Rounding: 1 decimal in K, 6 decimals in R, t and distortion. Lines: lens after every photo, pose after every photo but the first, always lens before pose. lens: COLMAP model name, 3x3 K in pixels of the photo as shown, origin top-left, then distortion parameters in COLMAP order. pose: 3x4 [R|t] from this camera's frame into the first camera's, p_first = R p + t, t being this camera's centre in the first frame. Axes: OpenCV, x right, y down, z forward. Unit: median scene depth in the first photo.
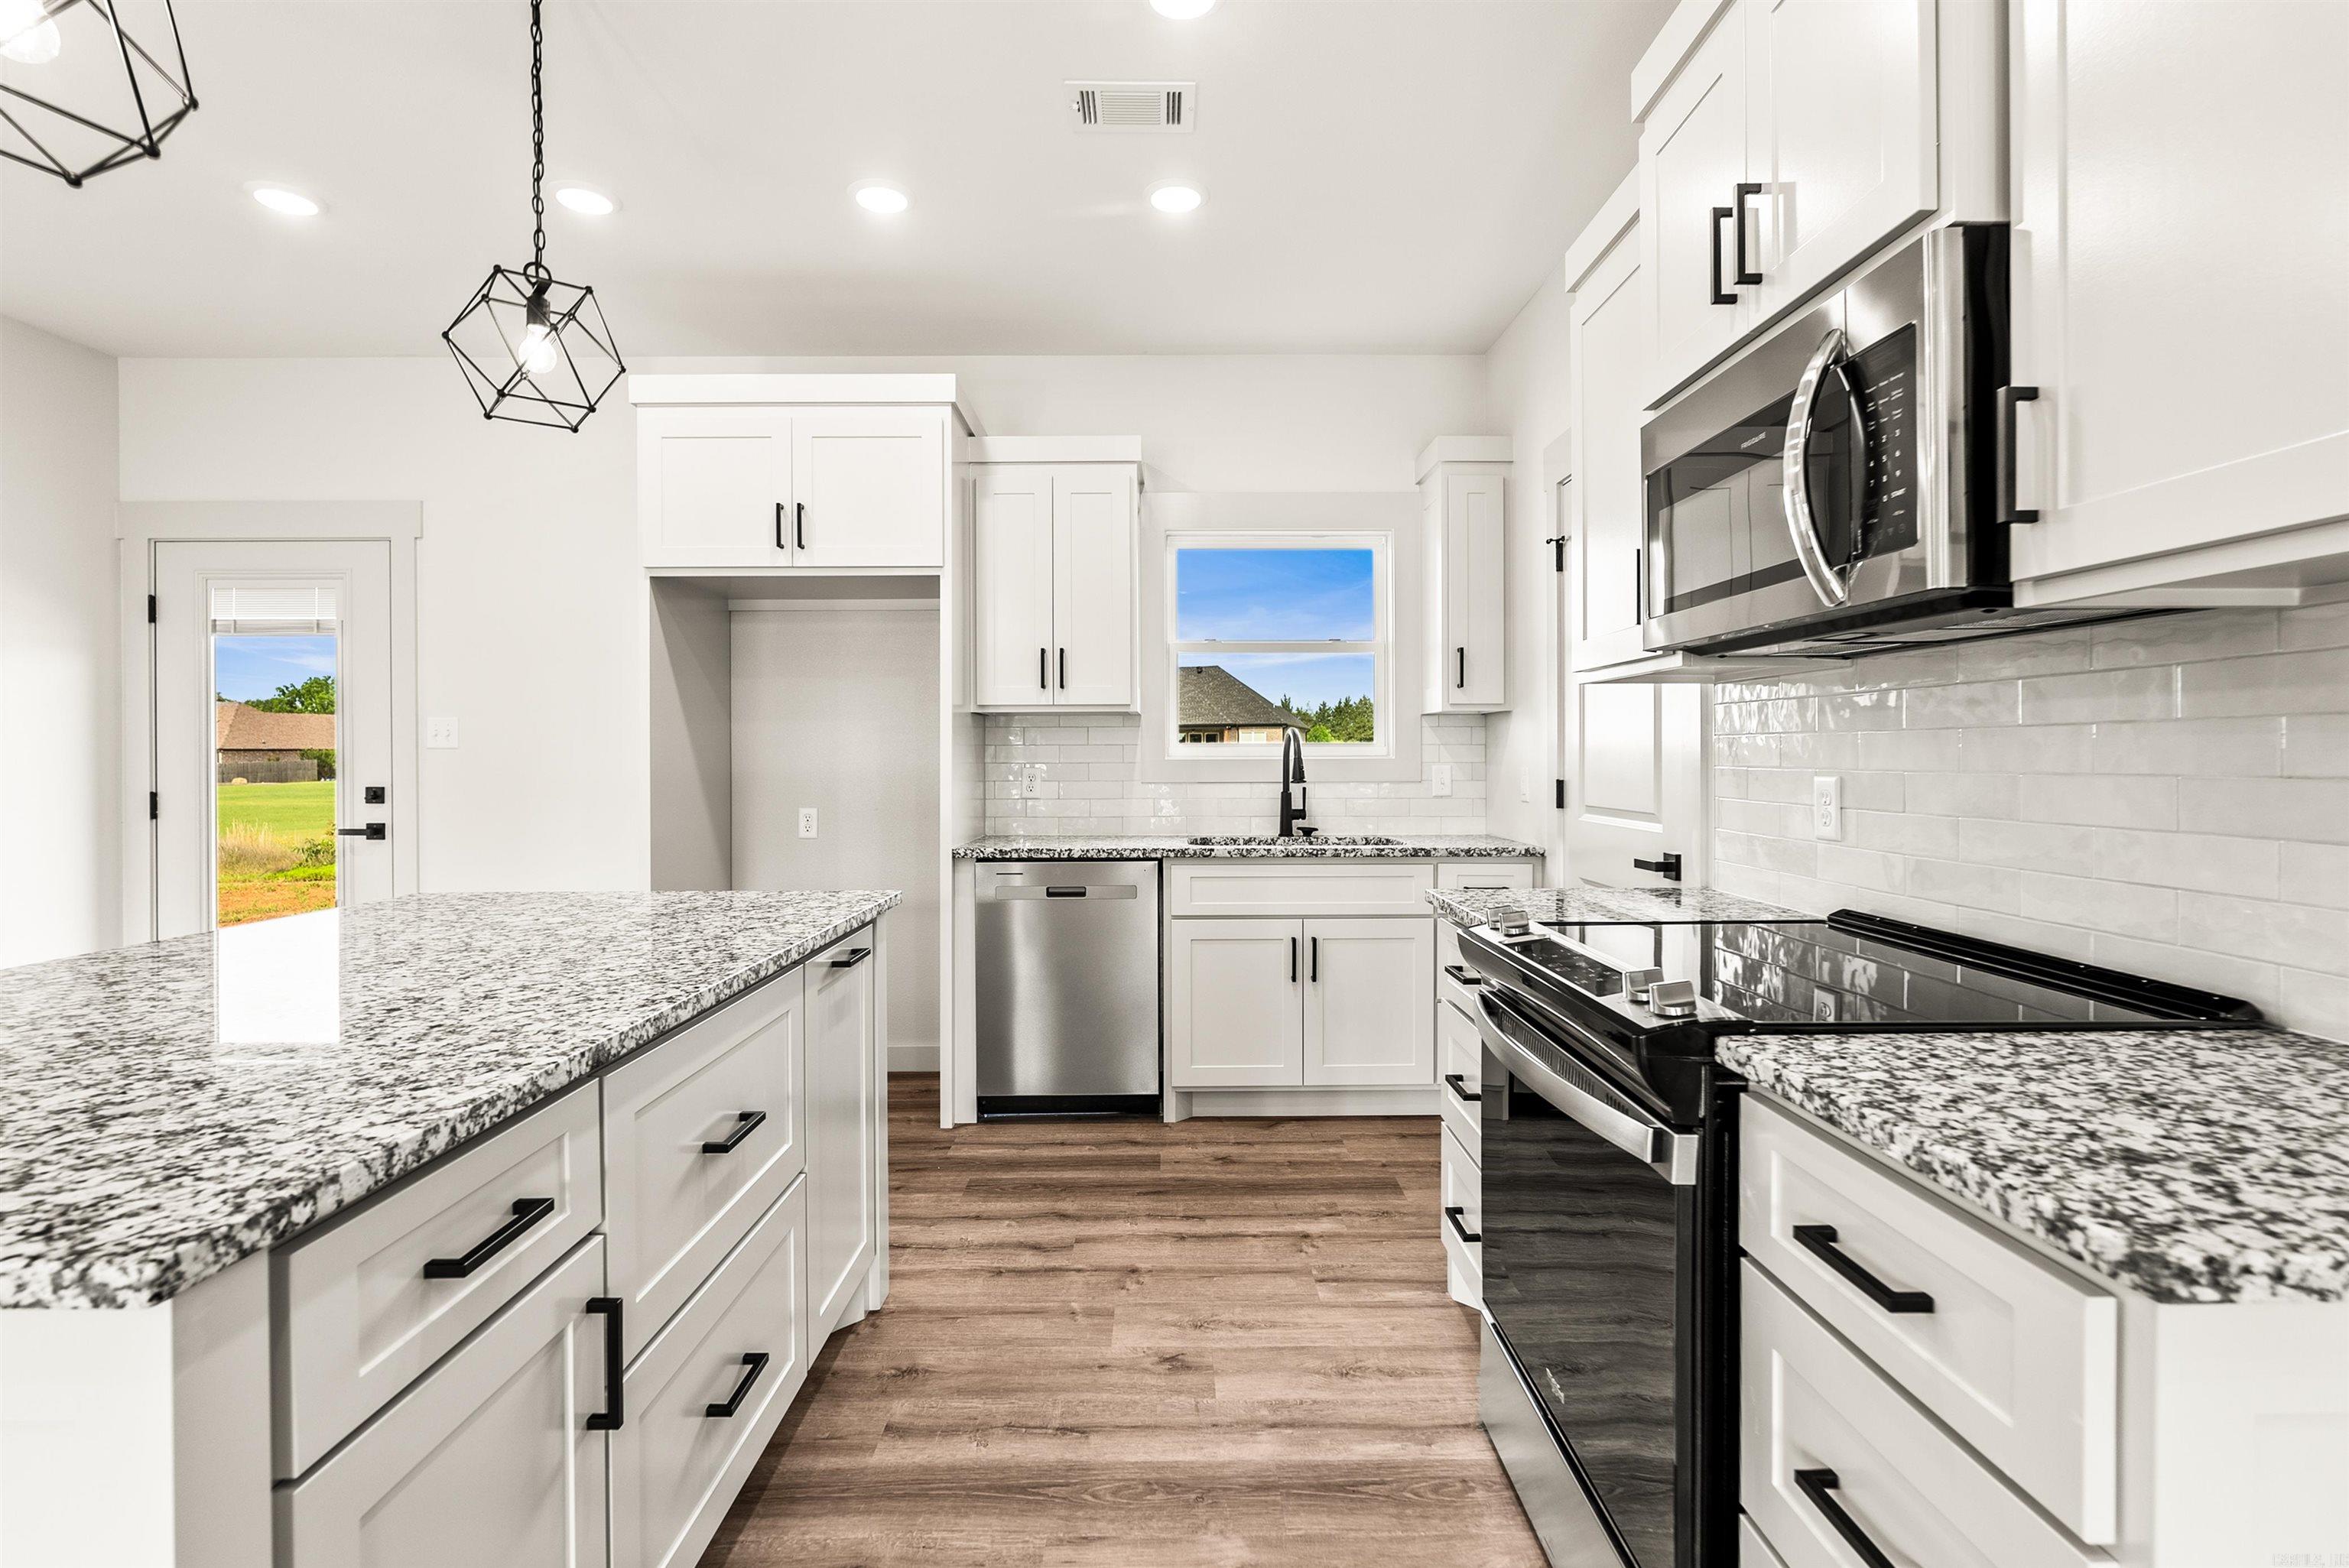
lens RADIAL K [[1094.4, 0, 1183.6], [0, 1094.4, 750.9], [0, 0, 1]] dist [-0.001514, -0.000150]
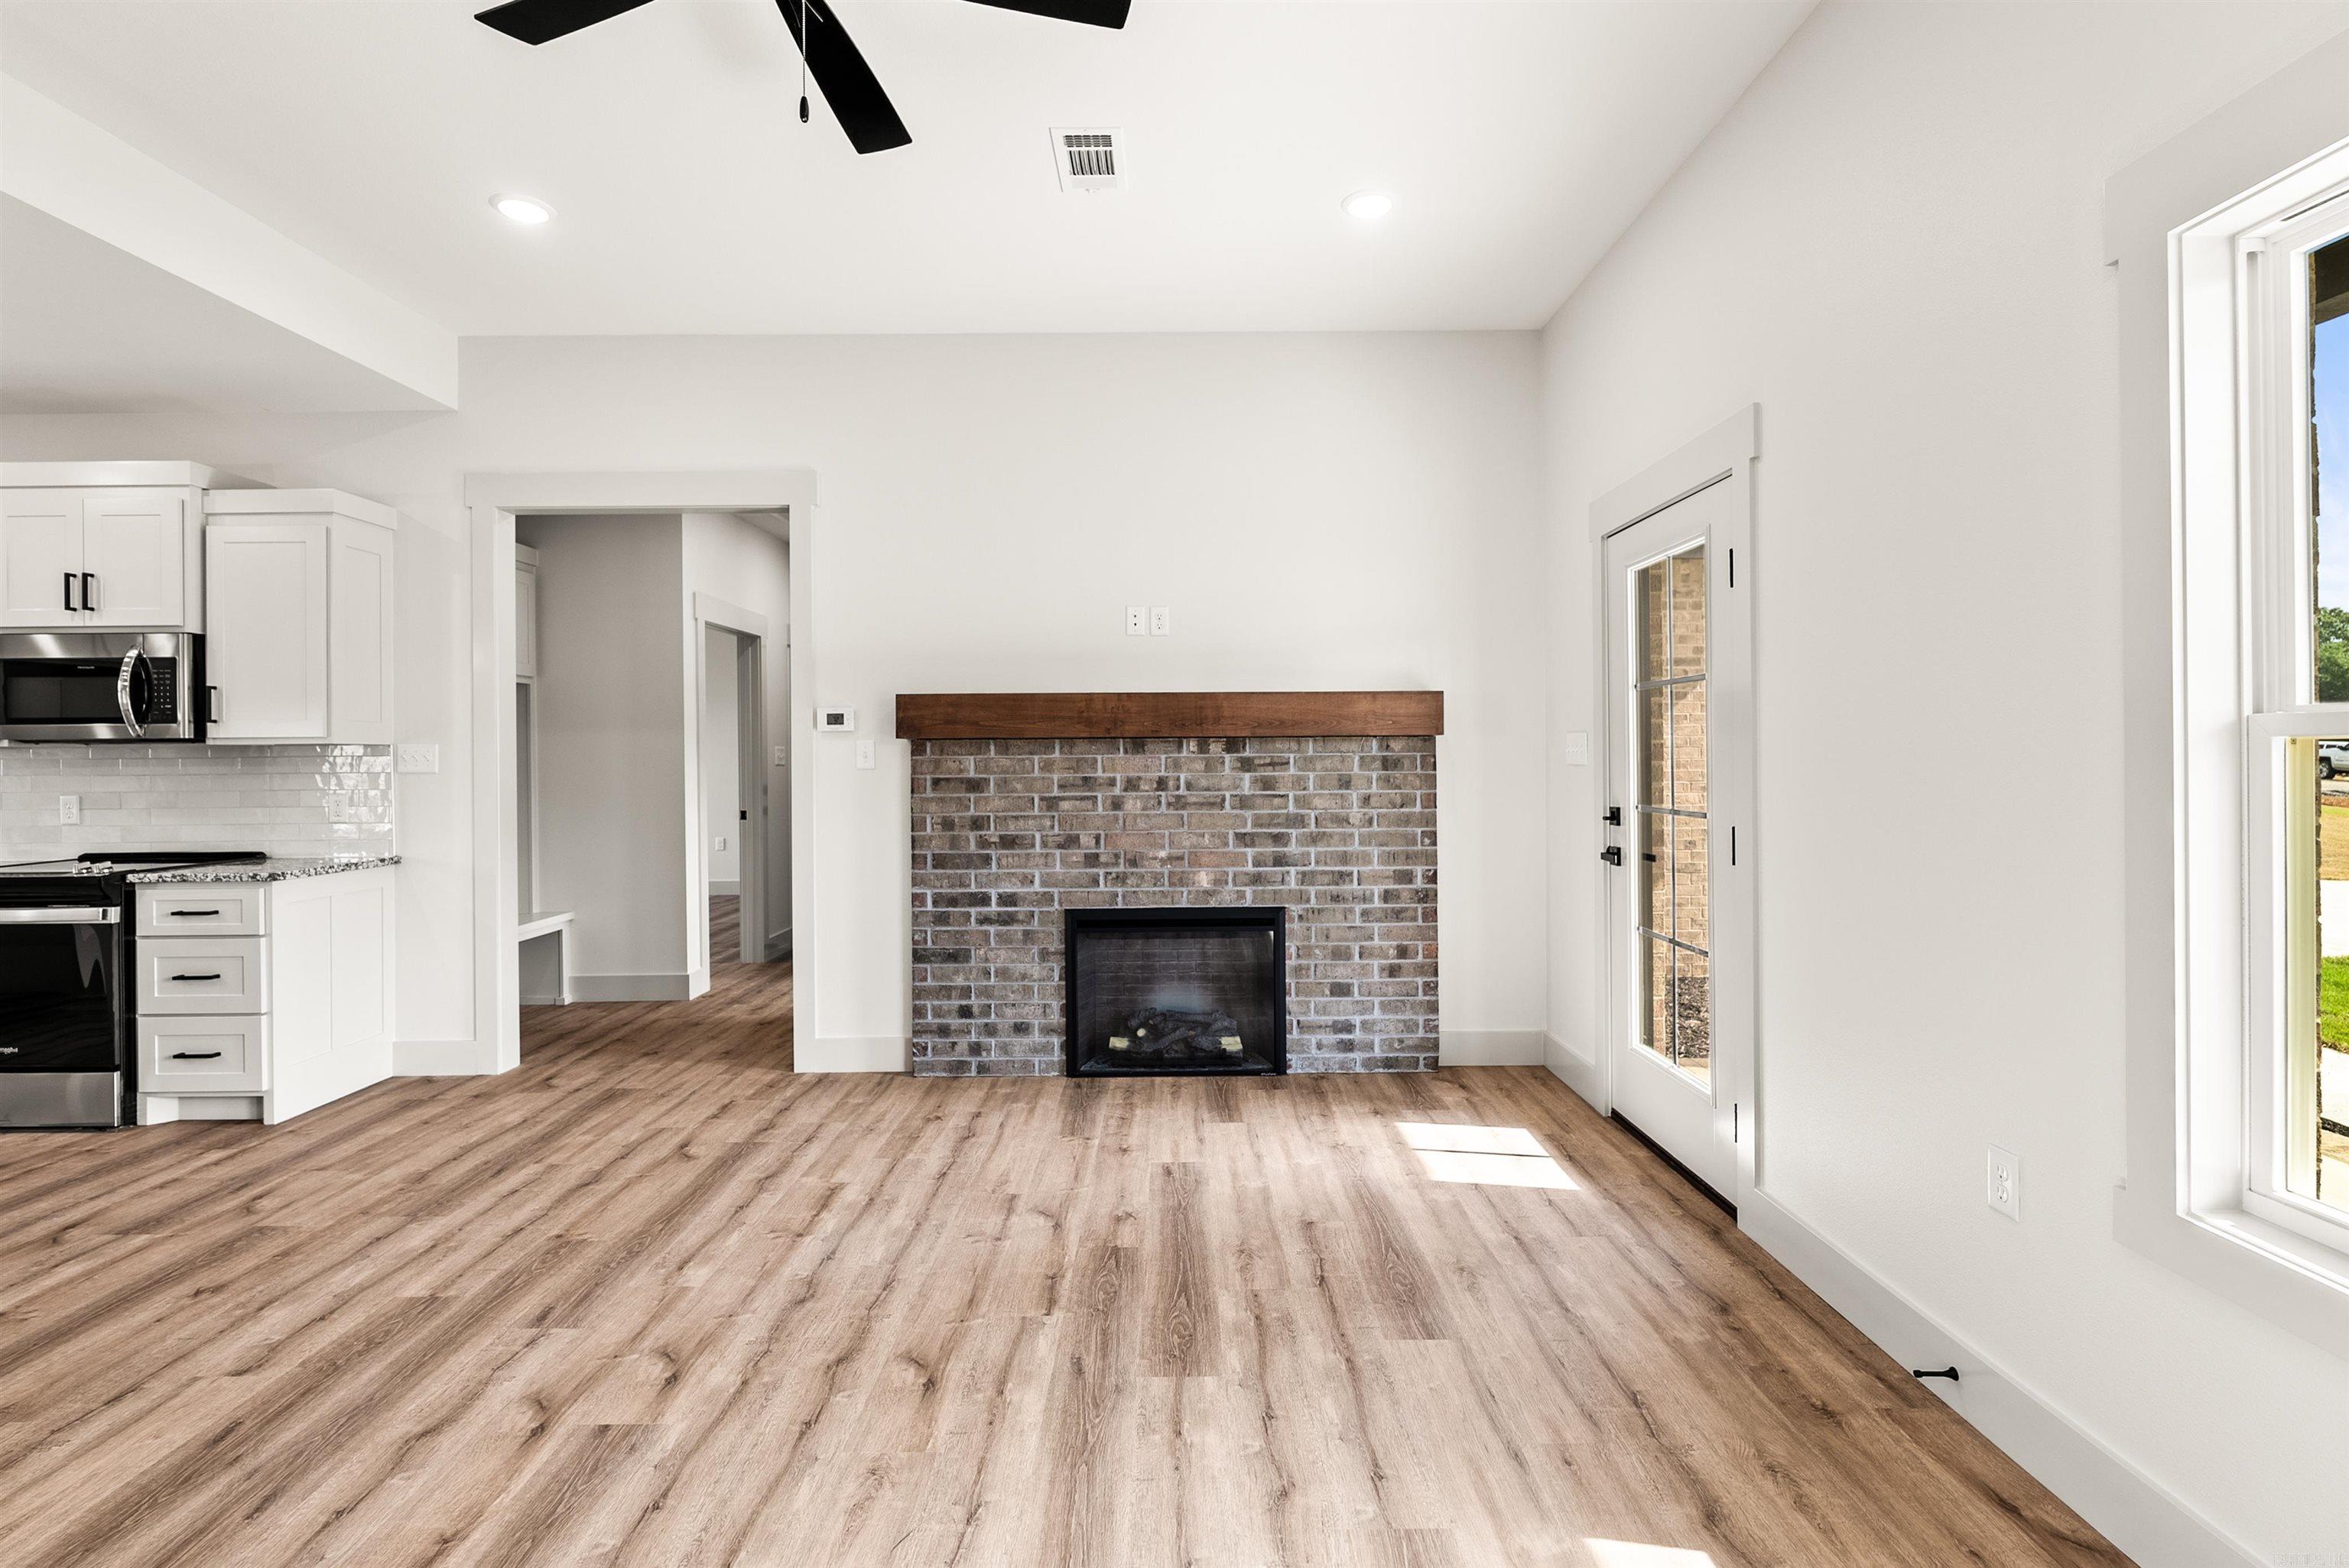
lens RADIAL K [[1100.9, 0, 1178.5], [0, 1100.9, 760.4], [0, 0, 1]] dist [-0.005058, 0.000177]
pose [[0.014736, 0.002471, 0.999888, -0.896978], [0.005215, 0.999983, -0.002548, -0.017708], [-0.999878, 0.005252, 0.014723, -0.718483]]
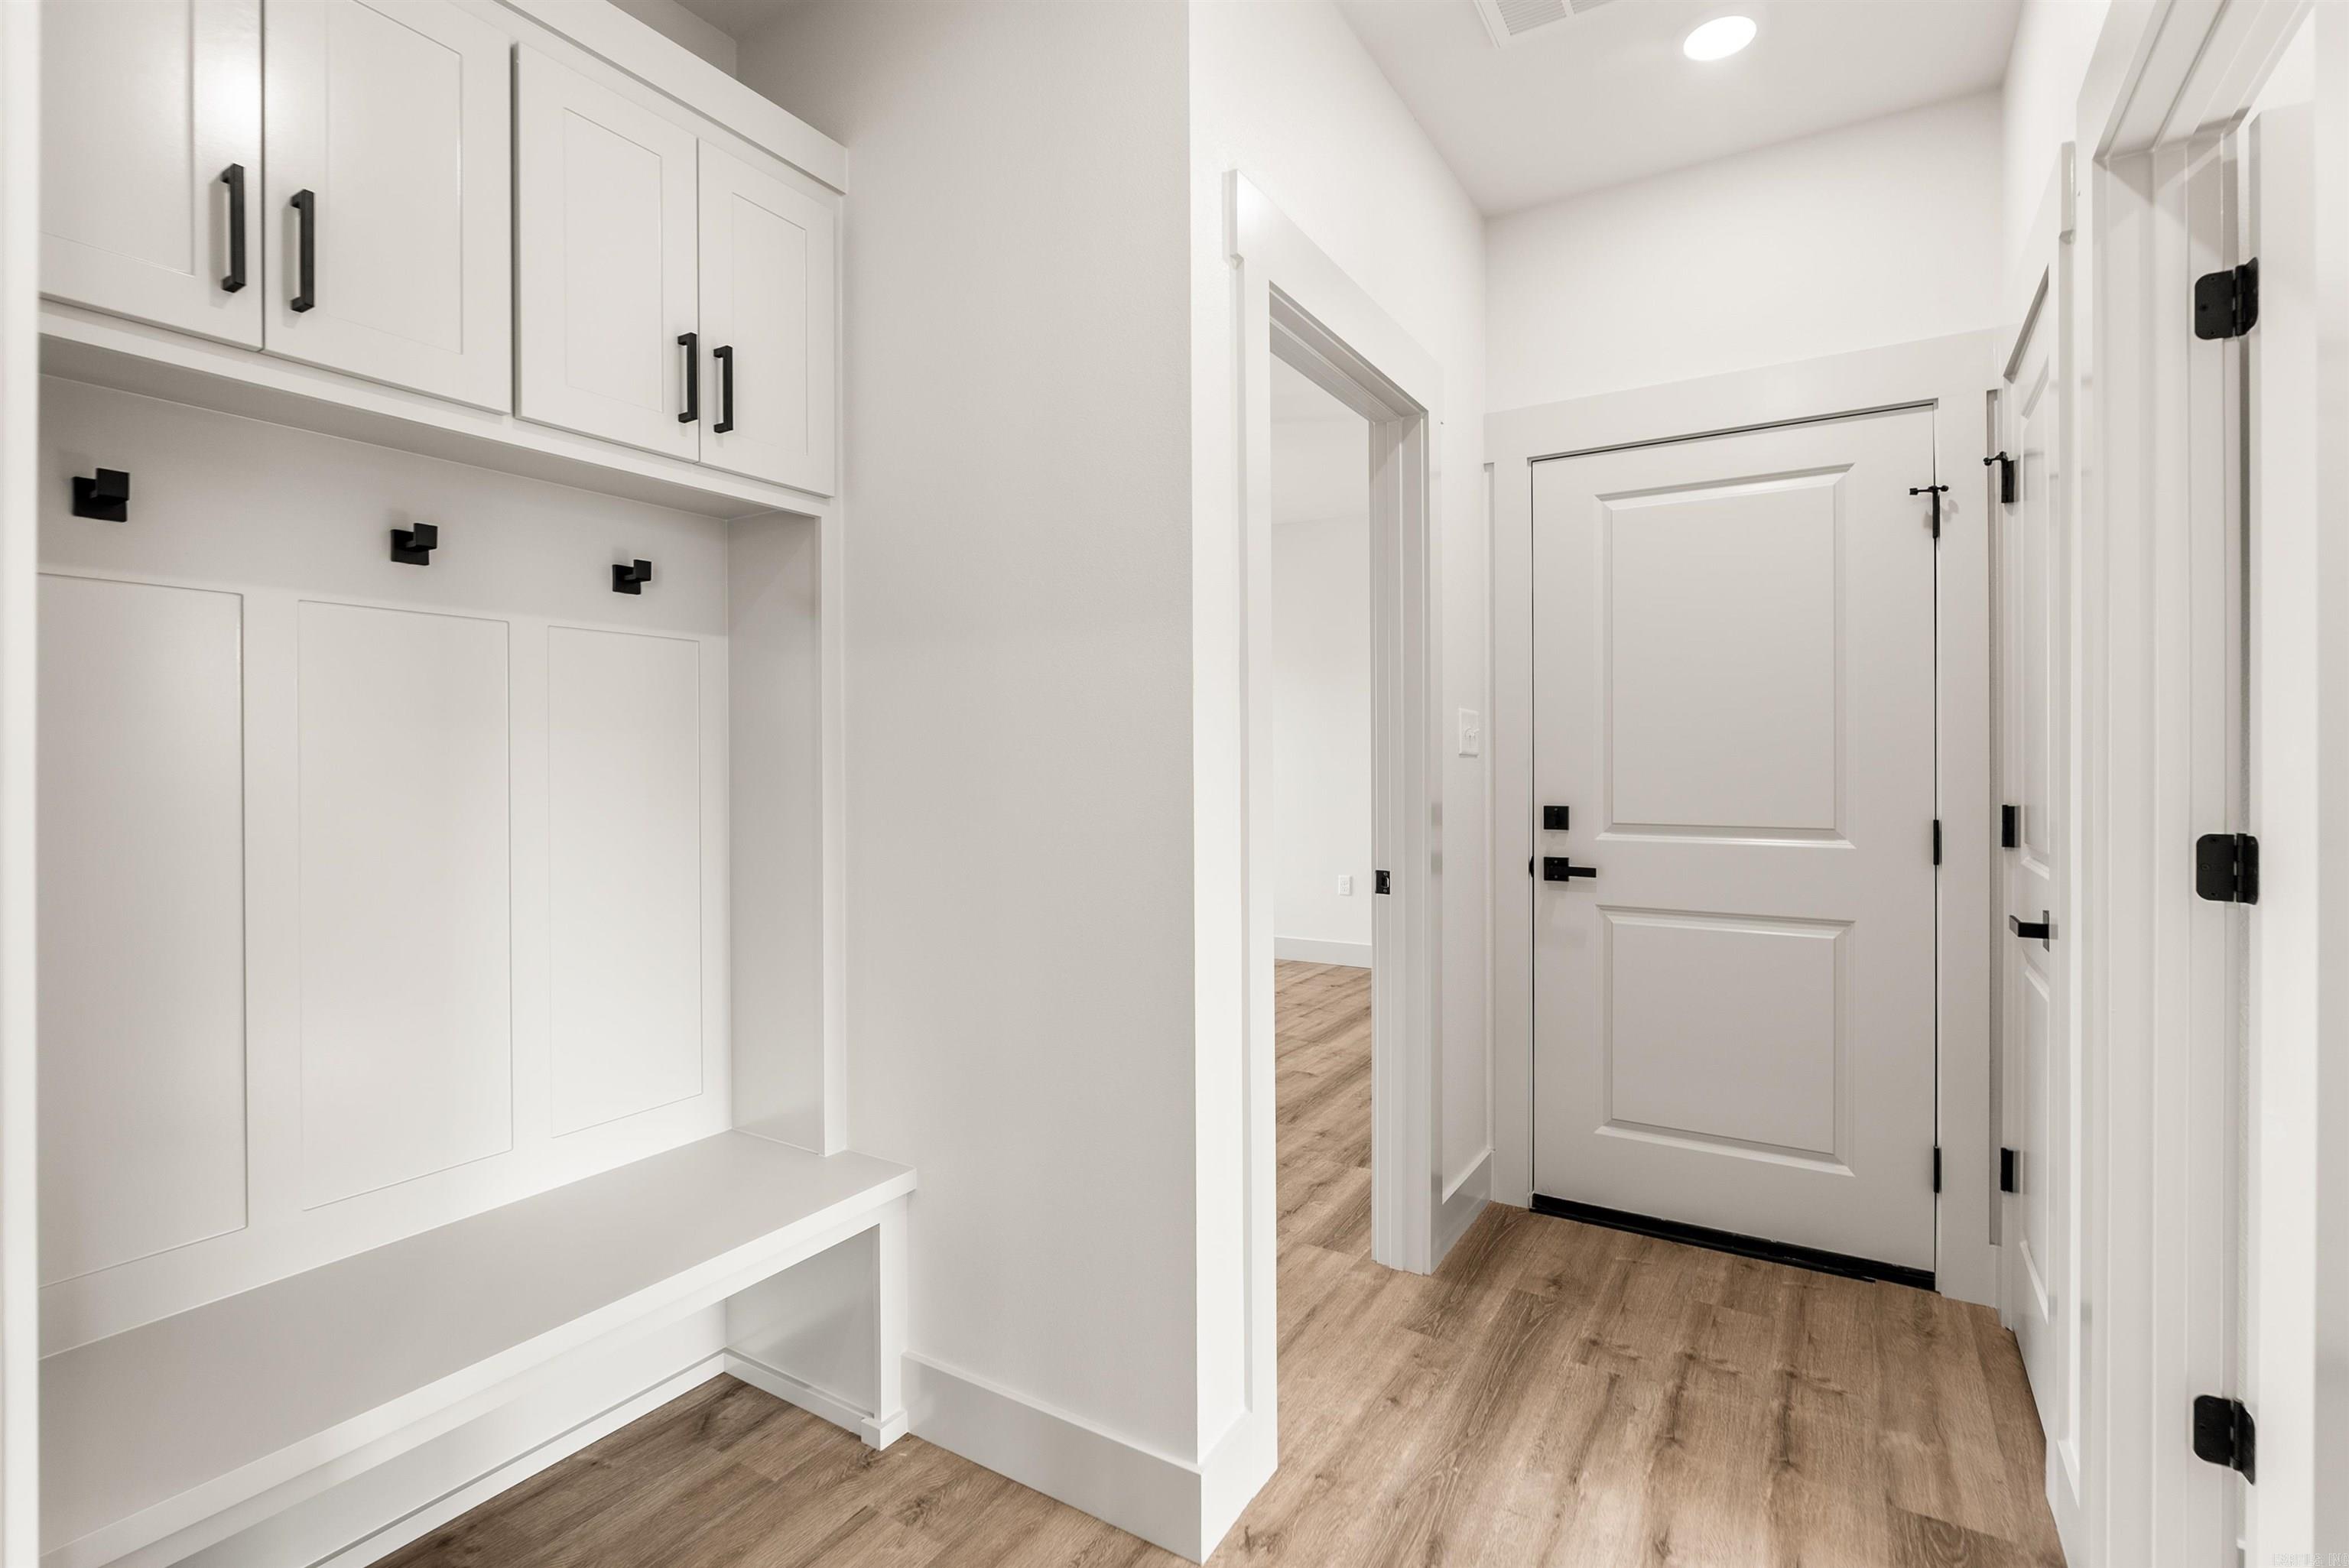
lens RADIAL K [[1085.7, 0, 1183.5], [0, 1085.7, 766.8], [0, 0, 1]] dist [-0.005500, -0.000504]
pose [[0.533660, 0.000621, 0.845699, 0.330061], [-0.003182, 0.999994, 0.001273, -0.007458], [-0.845693, -0.003370, 0.533659, -0.202742]]
